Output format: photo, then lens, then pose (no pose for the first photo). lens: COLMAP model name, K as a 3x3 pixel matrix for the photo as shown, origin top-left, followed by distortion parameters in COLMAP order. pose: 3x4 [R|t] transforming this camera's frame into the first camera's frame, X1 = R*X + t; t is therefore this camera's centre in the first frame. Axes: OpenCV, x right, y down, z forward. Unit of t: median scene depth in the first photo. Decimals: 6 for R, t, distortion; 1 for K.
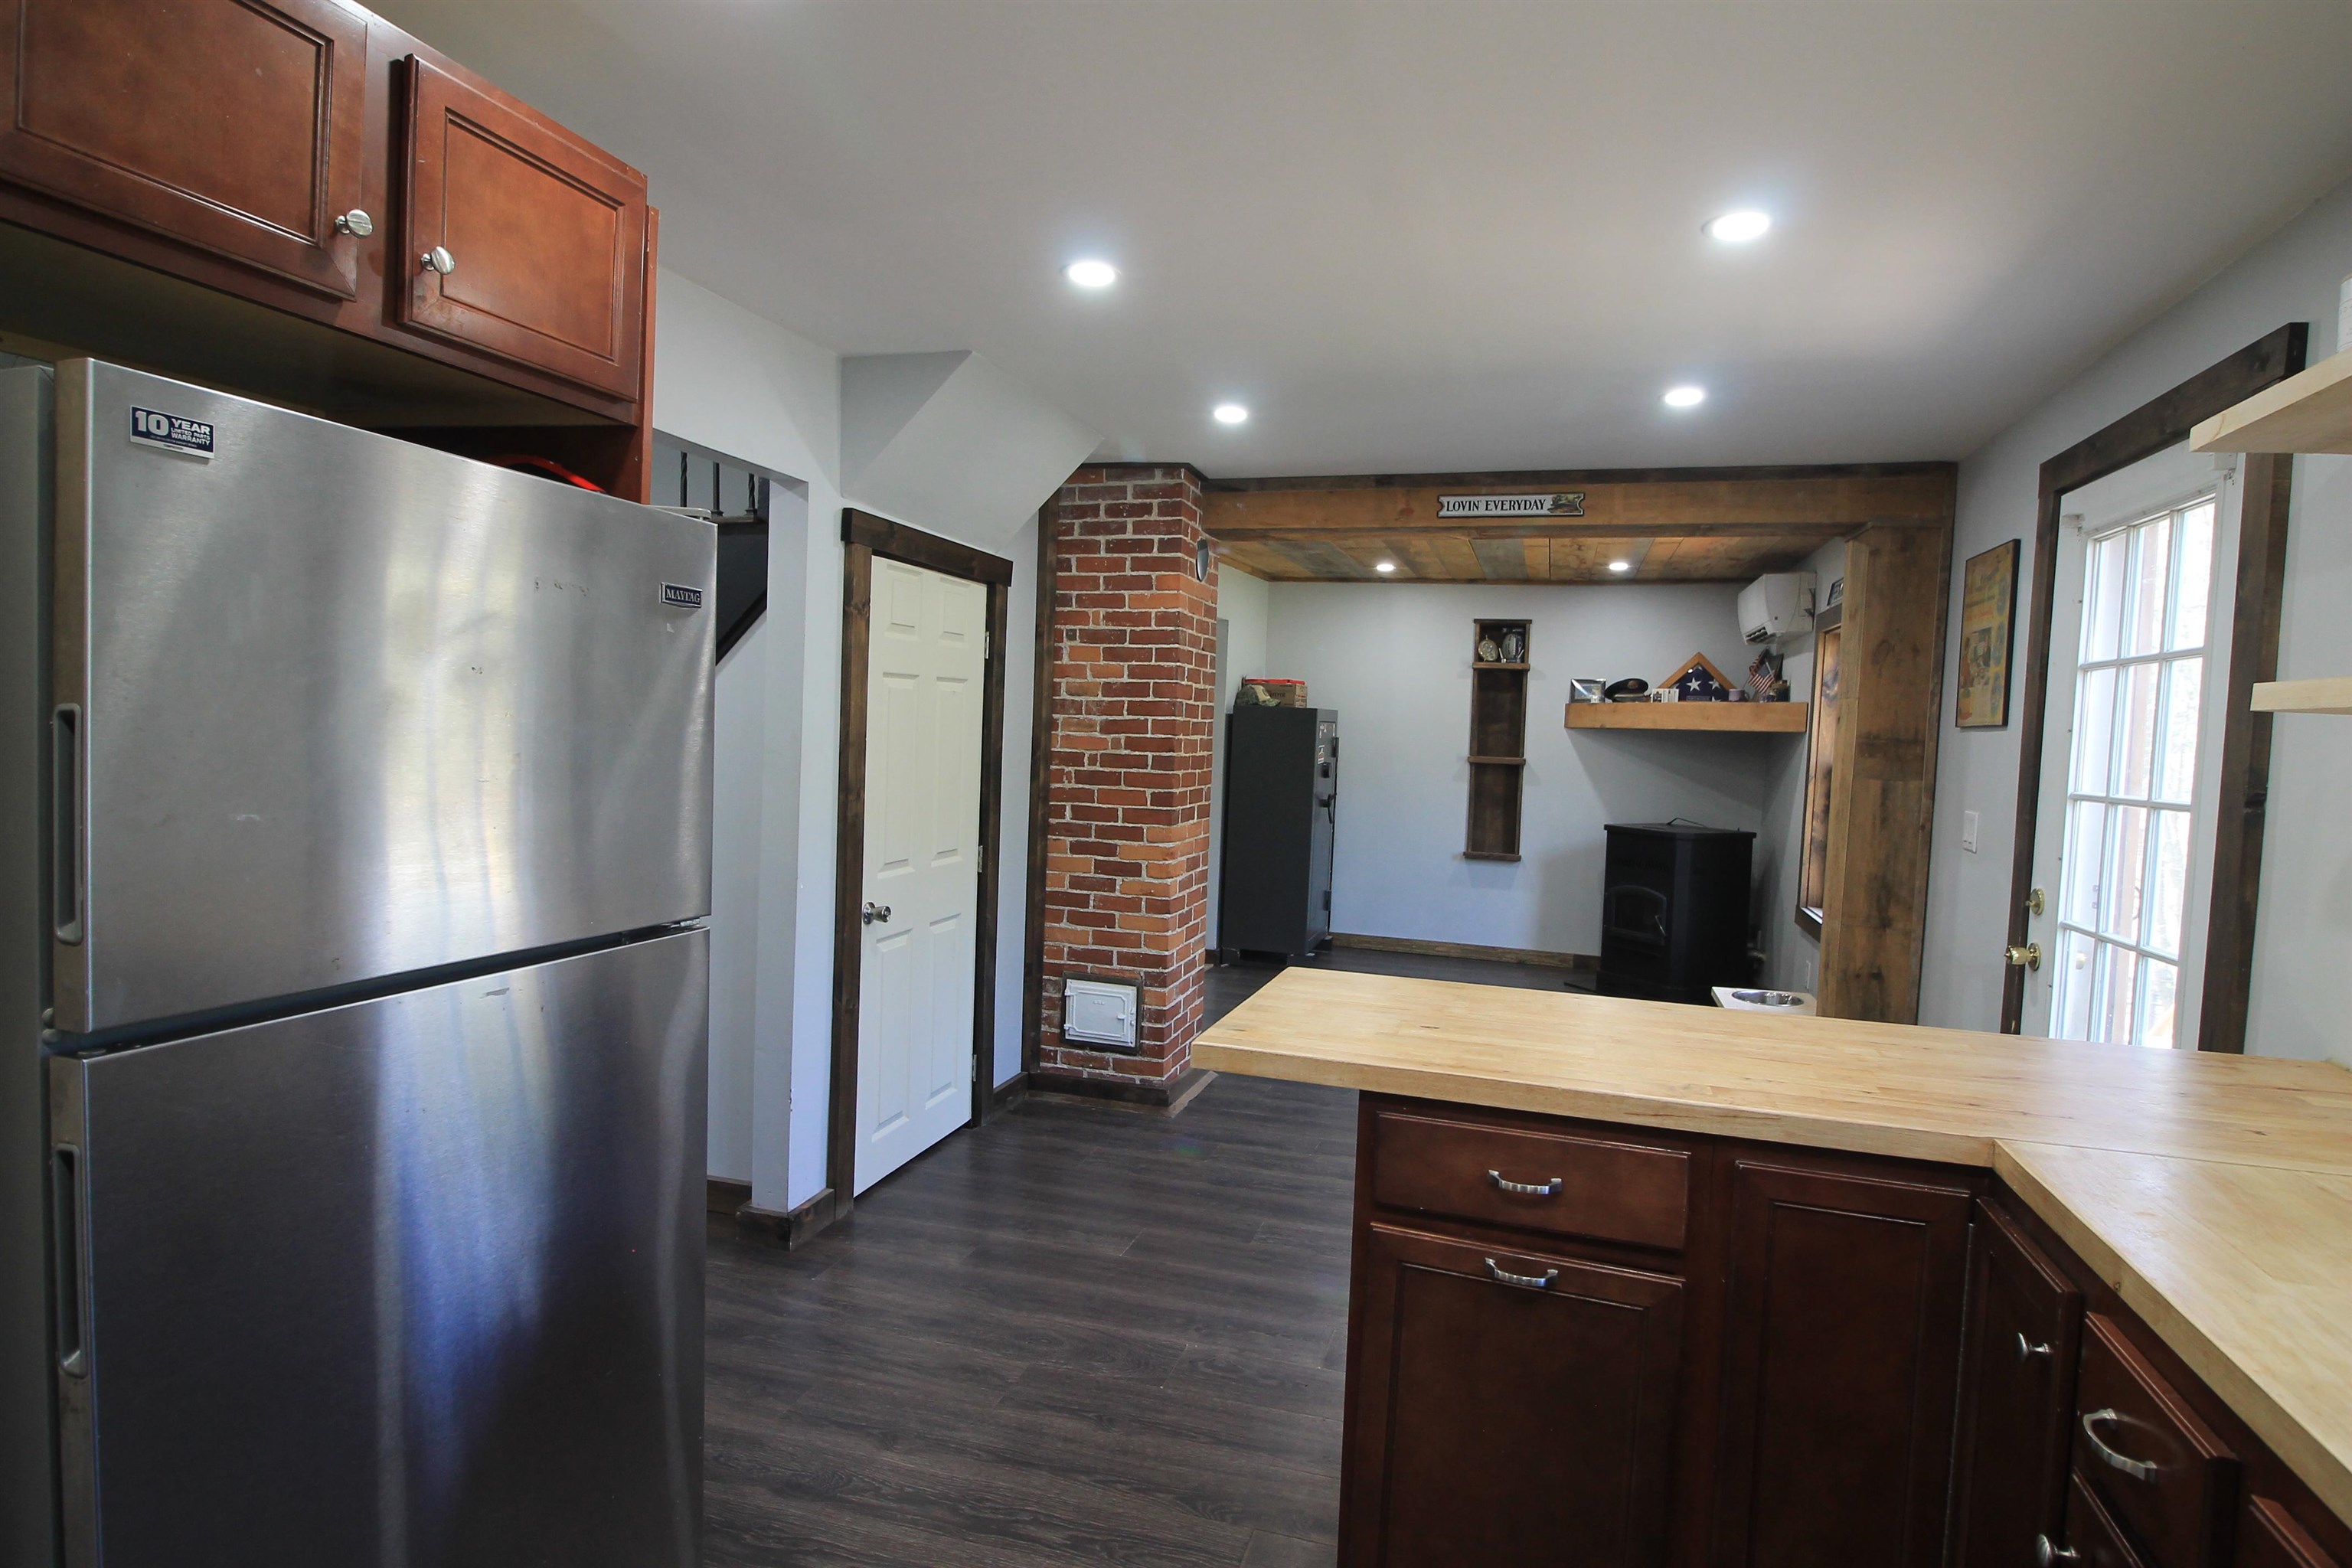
lens RADIAL K [[1210.0, 0, 1182.9], [0, 1210.0, 782.2], [0, 0, 1]] dist [-0.001742, -0.000429]
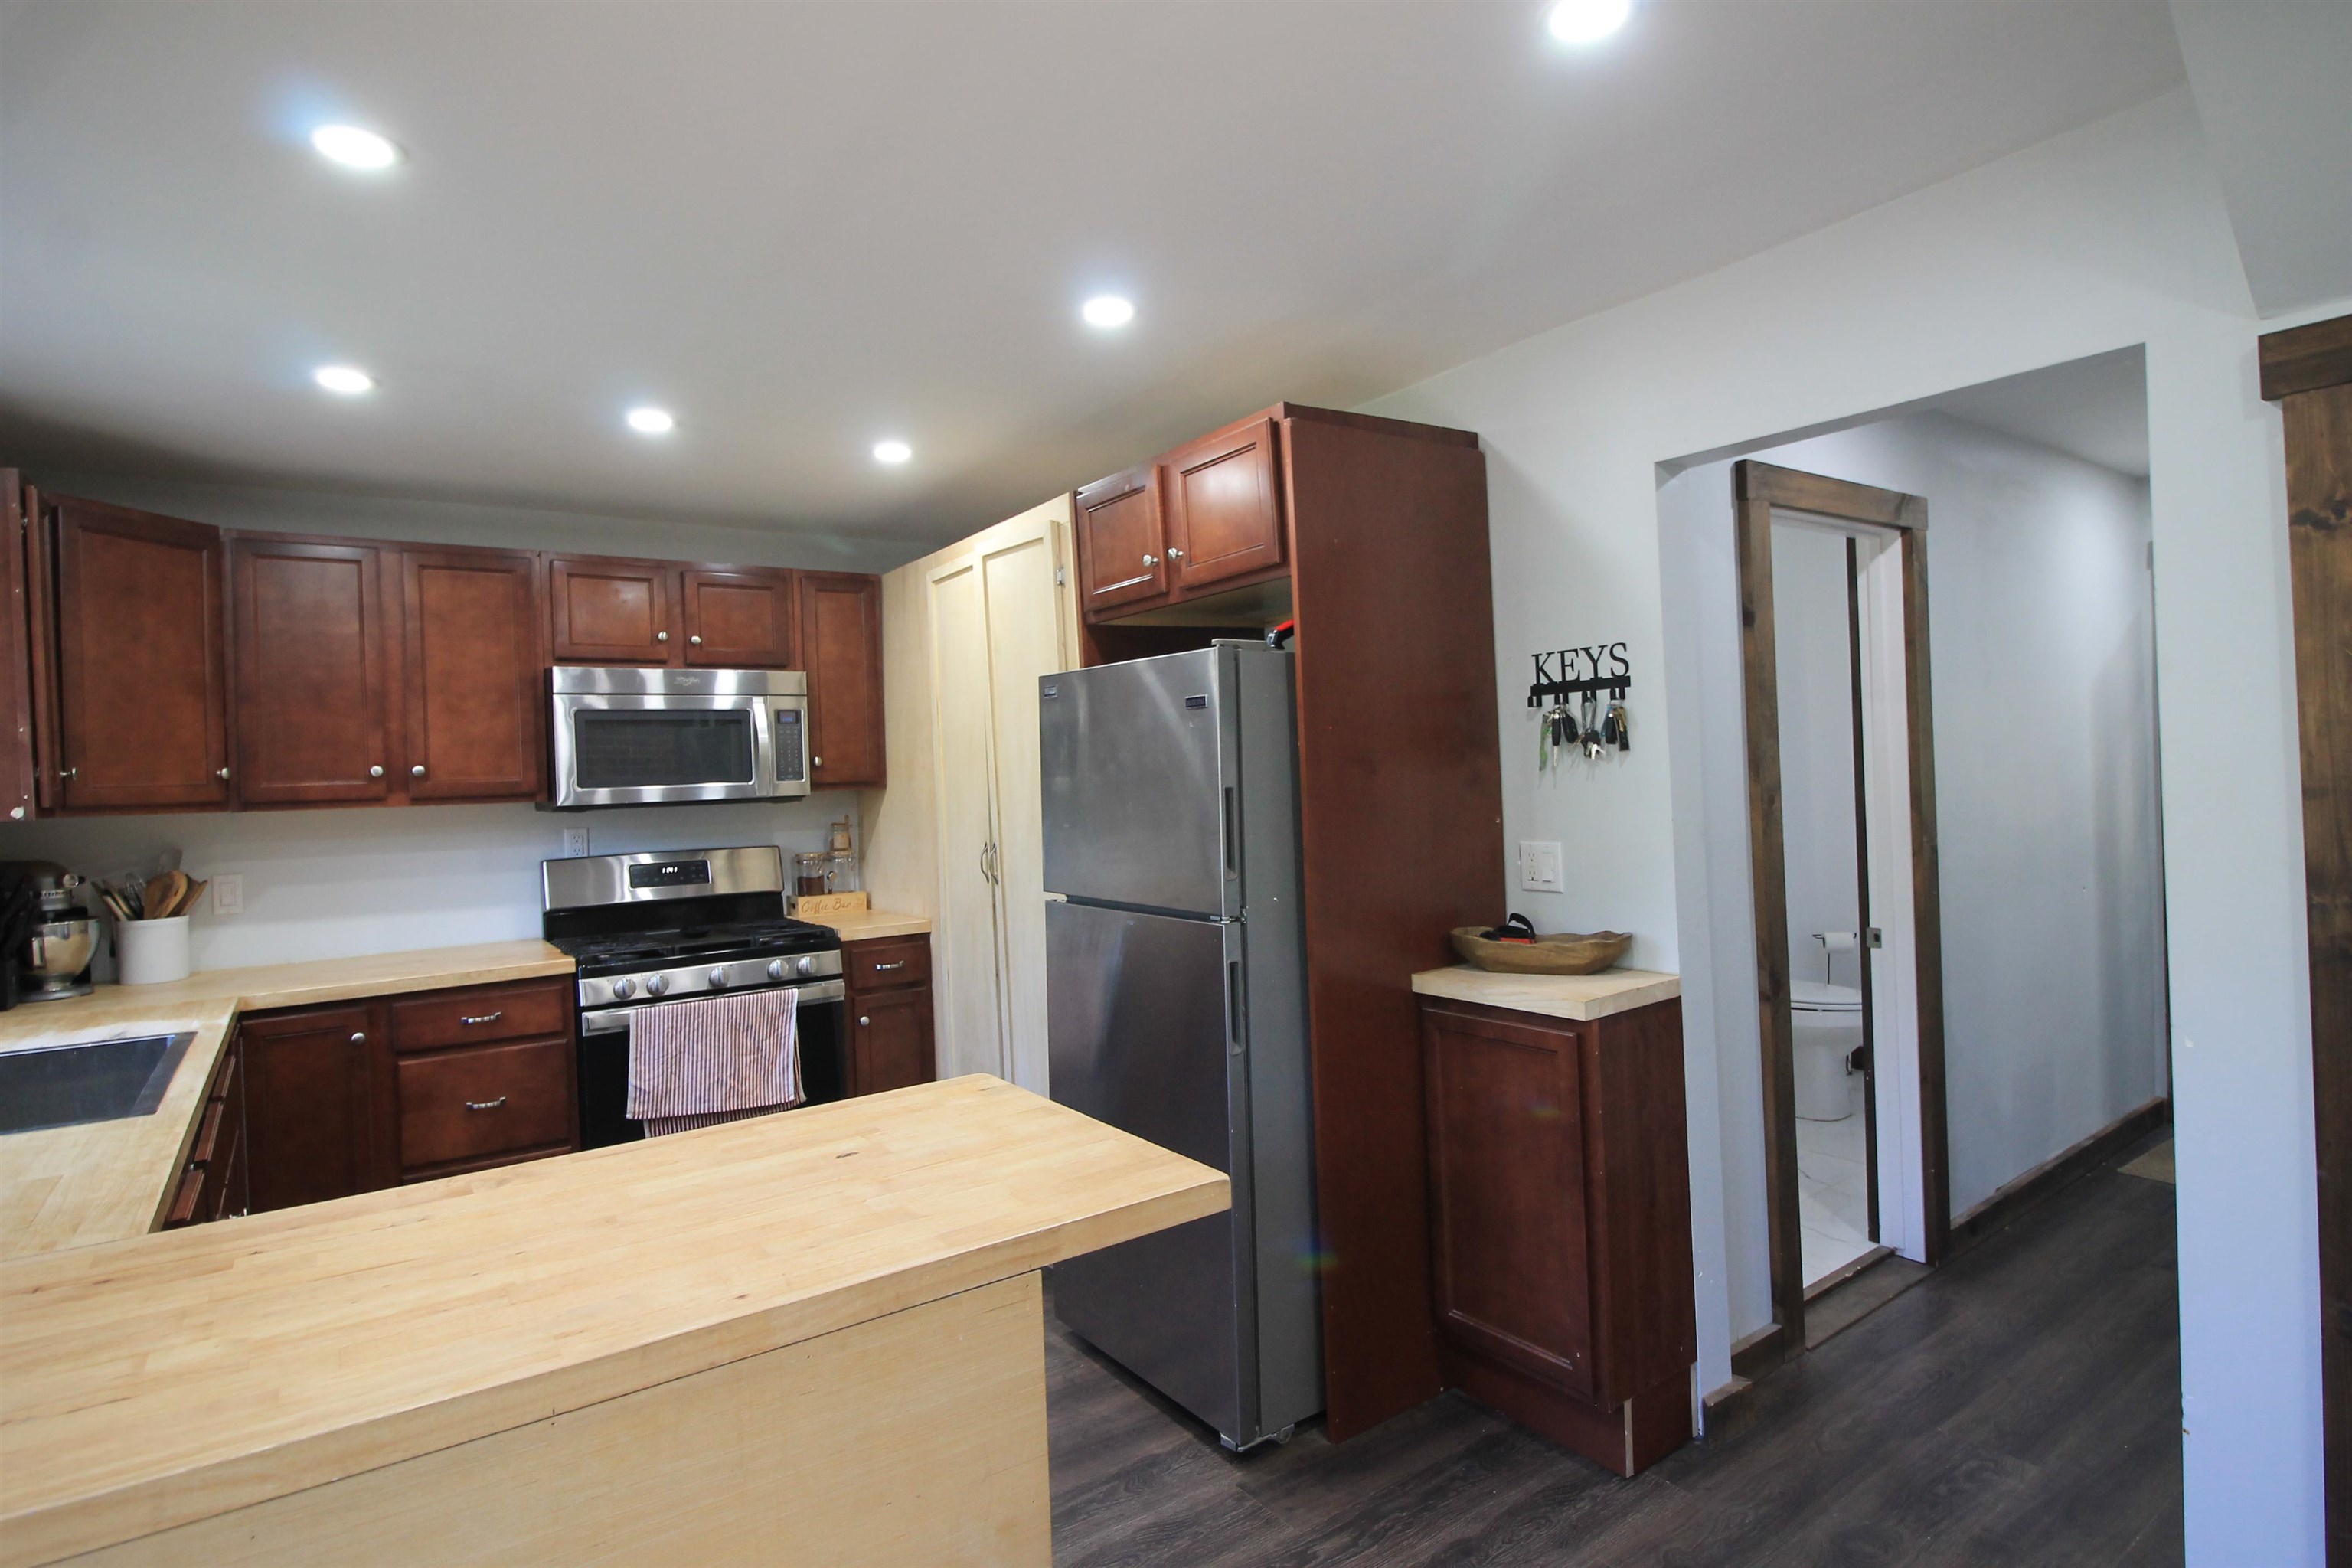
lens RADIAL K [[1210.0, 0, 1186.3], [0, 1210.0, 779.5], [0, 0, 1]] dist [-0.001742, -0.000429]
pose [[-0.604015, -0.013471, -0.796859, 0.820438], [-0.024123, 0.999708, 0.001386, -0.059725], [0.796608, 0.020060, -0.604164, 1.920383]]
